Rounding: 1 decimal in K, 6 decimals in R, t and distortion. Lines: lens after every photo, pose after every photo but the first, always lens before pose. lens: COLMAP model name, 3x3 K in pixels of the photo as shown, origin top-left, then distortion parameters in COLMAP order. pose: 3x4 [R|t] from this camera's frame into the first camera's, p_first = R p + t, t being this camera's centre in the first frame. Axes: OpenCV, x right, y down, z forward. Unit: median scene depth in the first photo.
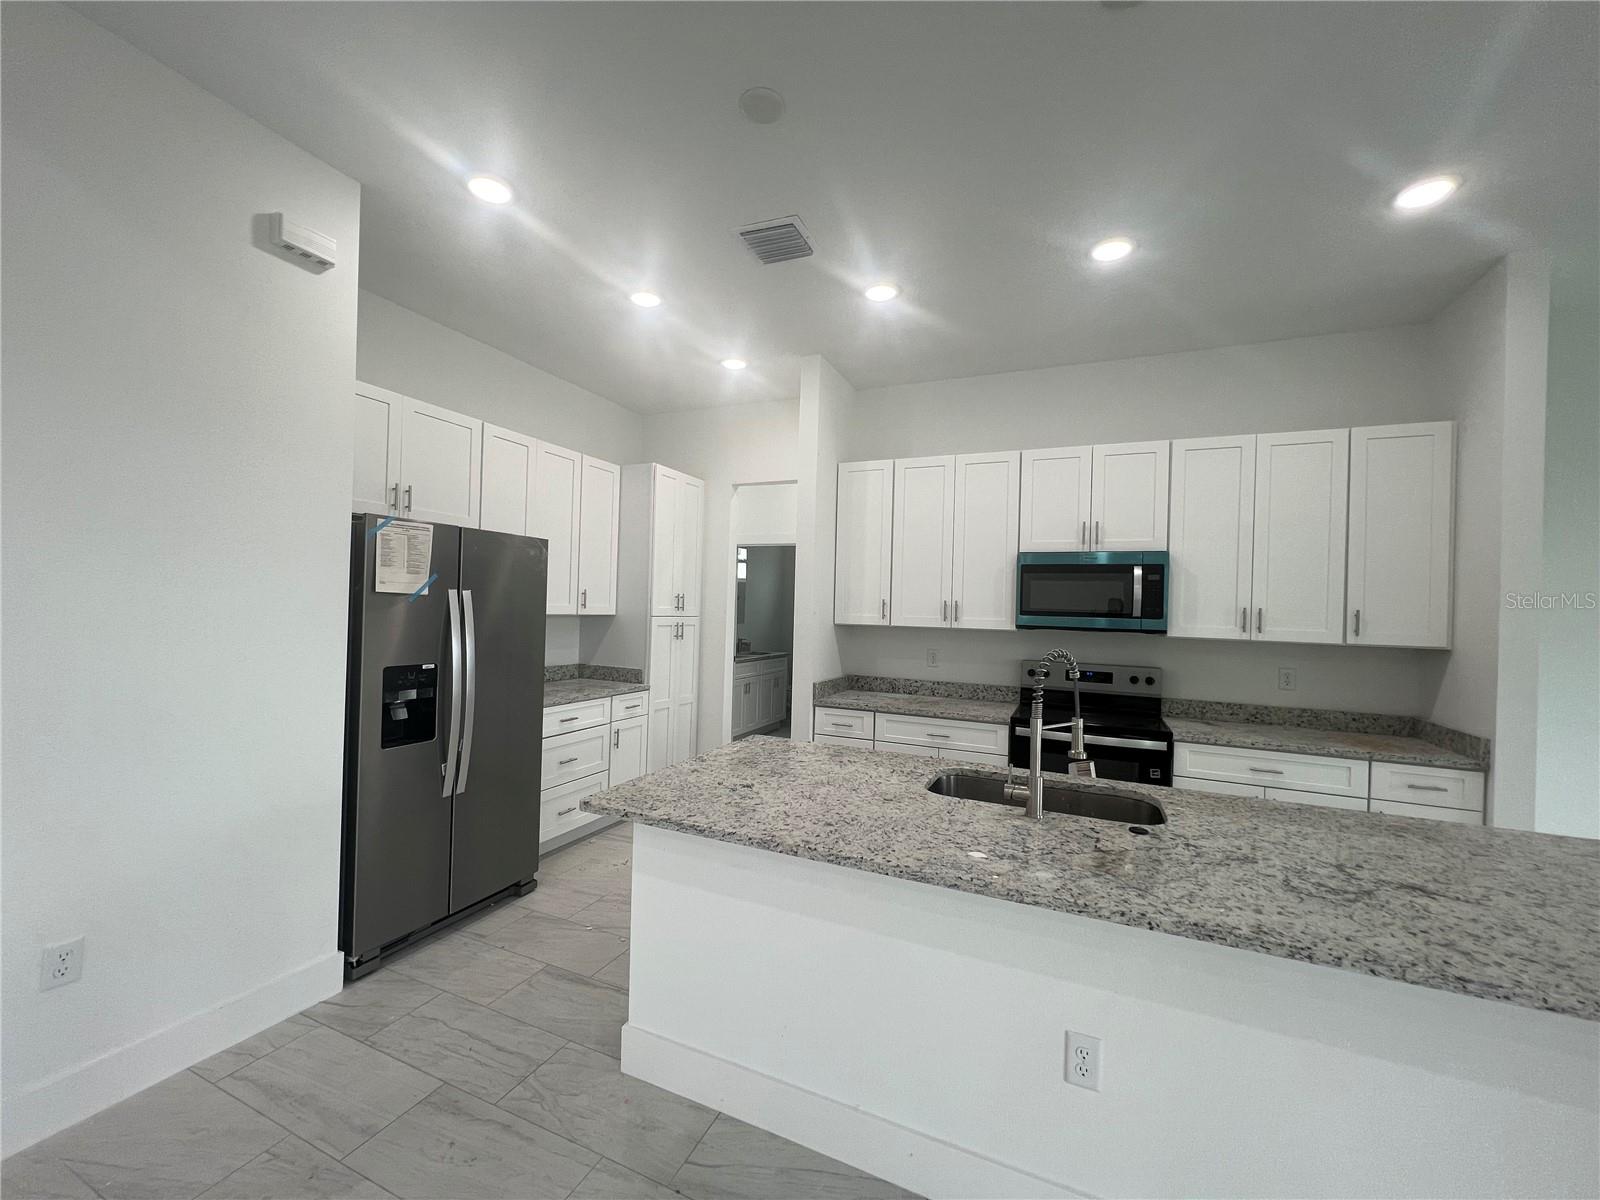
lens RADIAL K [[636.9, 0, 799.4], [0, 636.9, 604.1], [0, 0, 1]] dist [-0.001366, 0.000473]
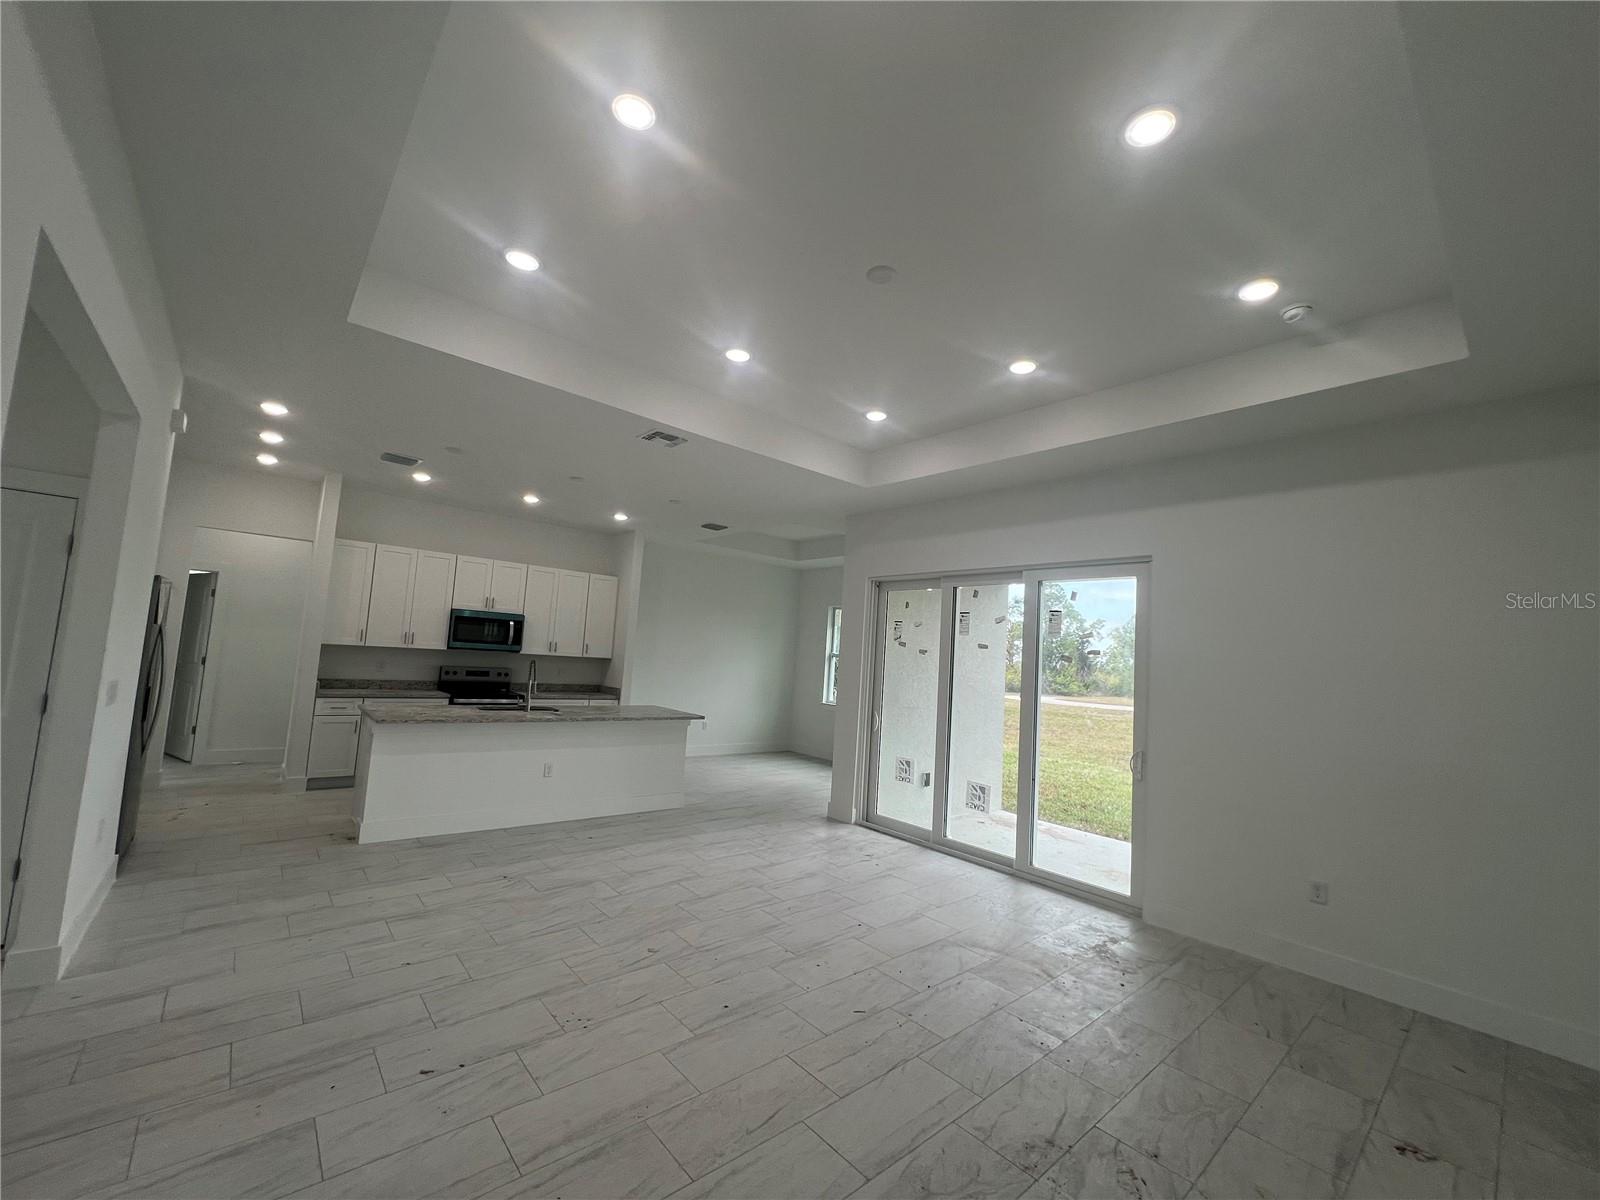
lens RADIAL K [[636.9, 0, 799.4], [0, 636.9, 604.1], [0, 0, 1]] dist [-0.001366, 0.000473]
pose [[0.424263, 0.073719, 0.902533, -1.242915], [-0.055185, 0.996933, -0.055488, -0.061772], [-0.903856, -0.026265, 0.427030, -0.993559]]
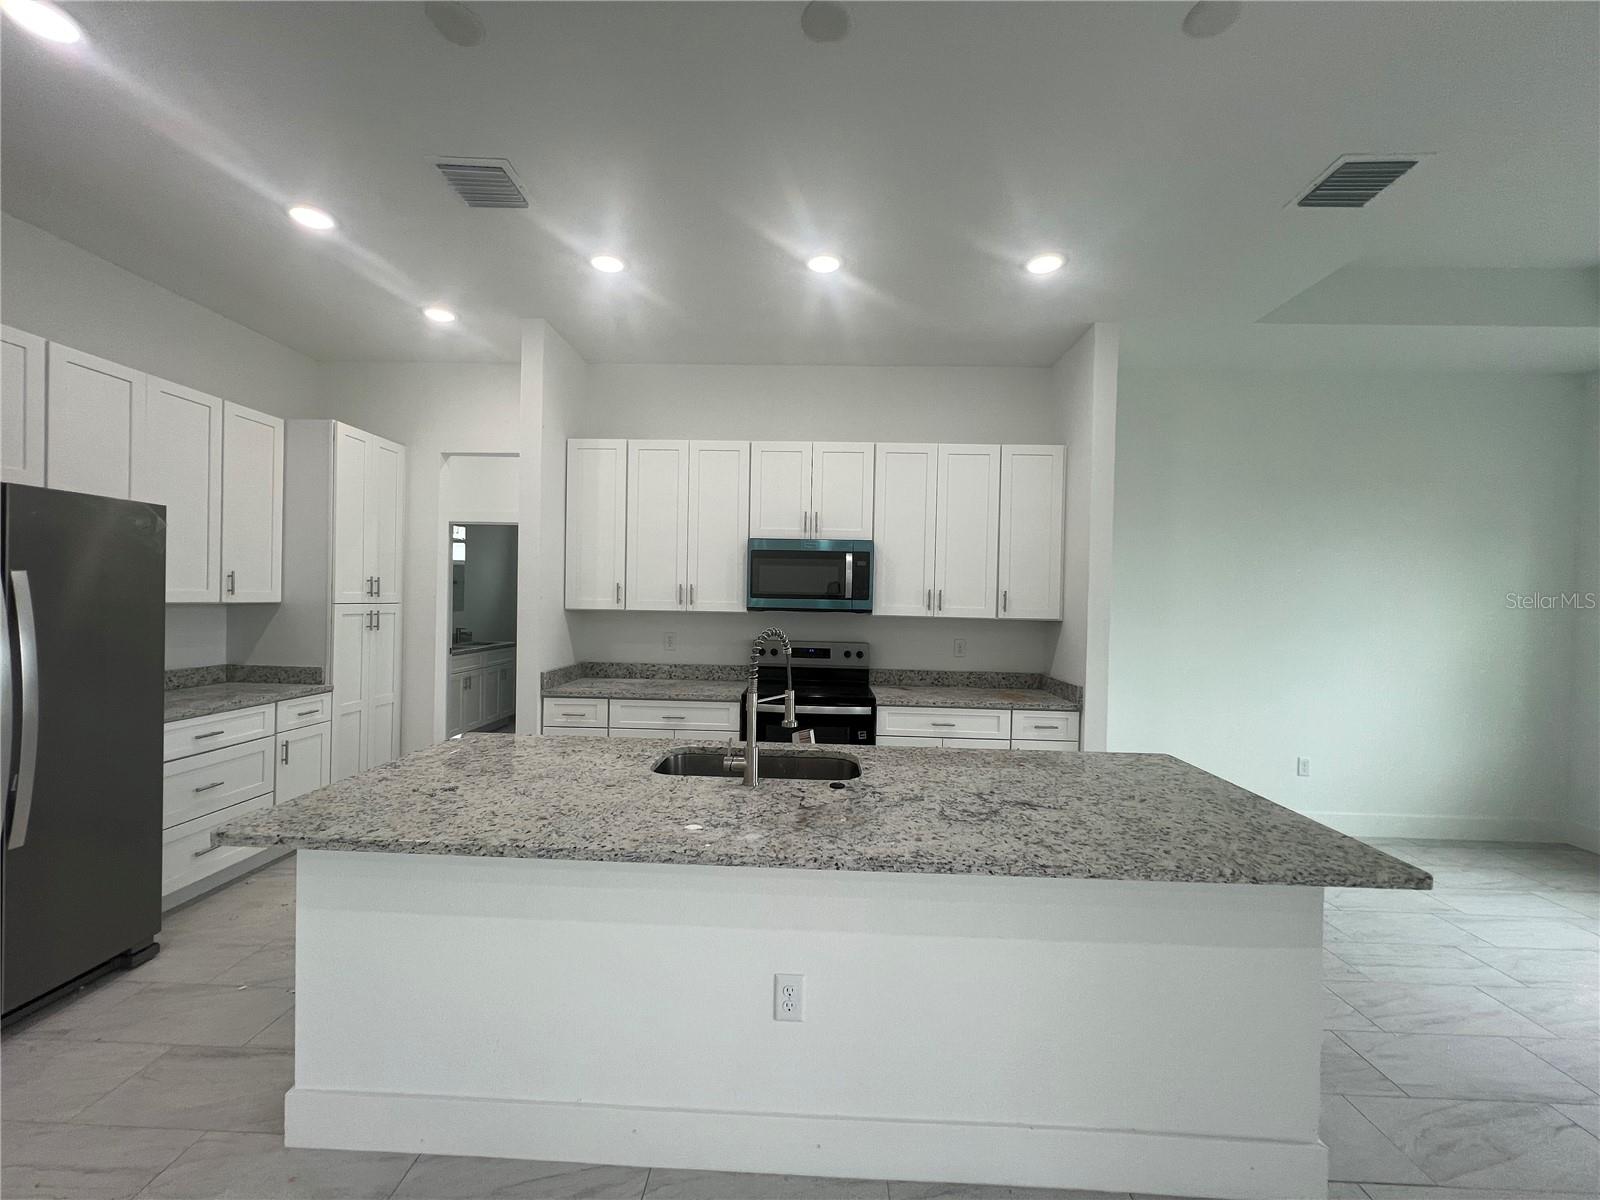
lens RADIAL K [[636.9, 0, 799.4], [0, 636.9, 604.1], [0, 0, 1]] dist [-0.001366, 0.000473]
pose [[0.925990, -0.013140, 0.377320, 0.030512], [0.004274, 0.999695, 0.024325, 0.003094], [-0.377525, -0.020912, 0.925763, -0.011379]]
